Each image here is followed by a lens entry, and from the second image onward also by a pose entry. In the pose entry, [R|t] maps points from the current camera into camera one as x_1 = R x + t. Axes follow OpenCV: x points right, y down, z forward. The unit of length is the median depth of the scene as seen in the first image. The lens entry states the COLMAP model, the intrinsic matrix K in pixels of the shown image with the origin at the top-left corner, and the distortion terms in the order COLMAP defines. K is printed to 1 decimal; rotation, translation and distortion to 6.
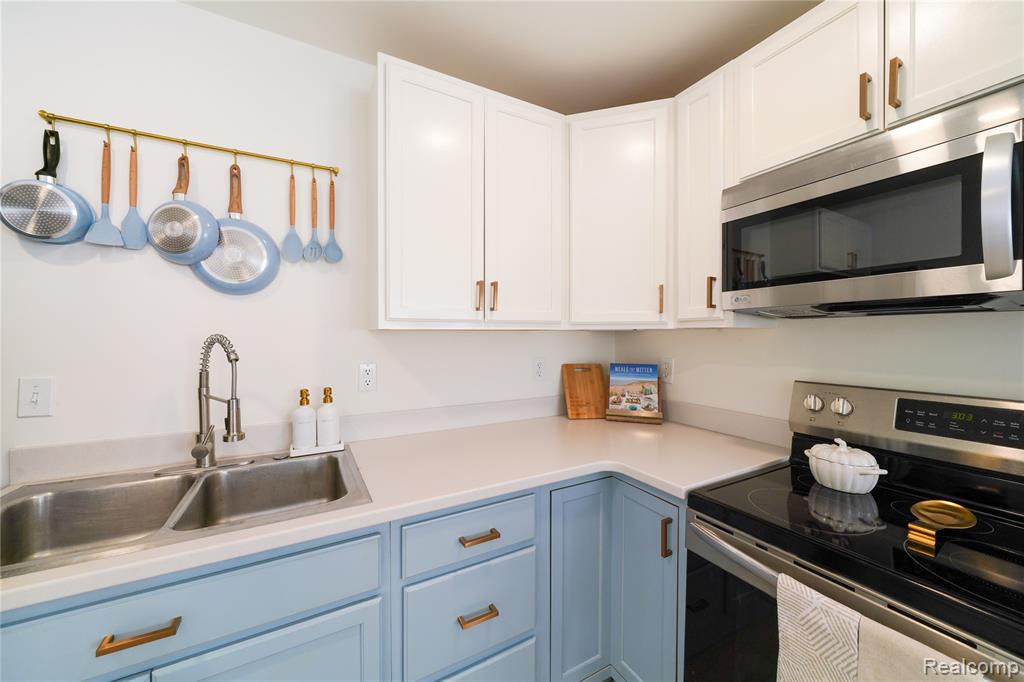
lens RADIAL K [[386.0, 0, 512.1], [0, 386.0, 351.1], [0, 0, 1]] dist [-0.006163, 0.000653]
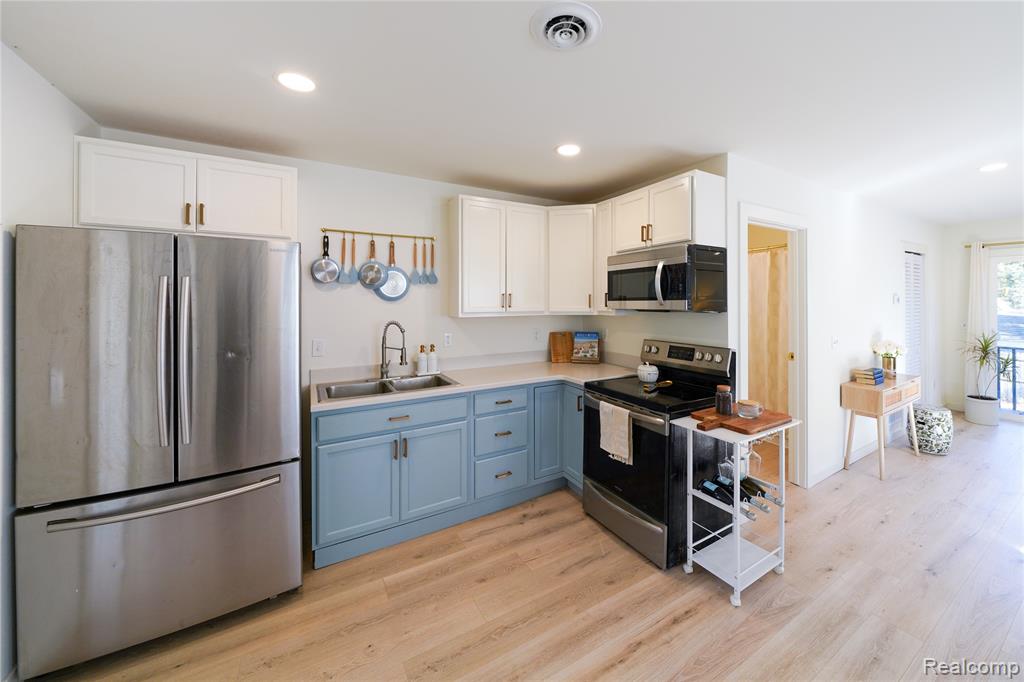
lens RADIAL K [[356.6, 0, 535.1], [0, 356.6, 284.1], [0, 0, 1]] dist [-0.002545, -0.000193]
pose [[0.999954, -0.005760, 0.007705, 0.084840], [0.006489, 0.995143, -0.098223, -0.044321], [-0.007101, 0.098268, 0.995135, -1.110105]]
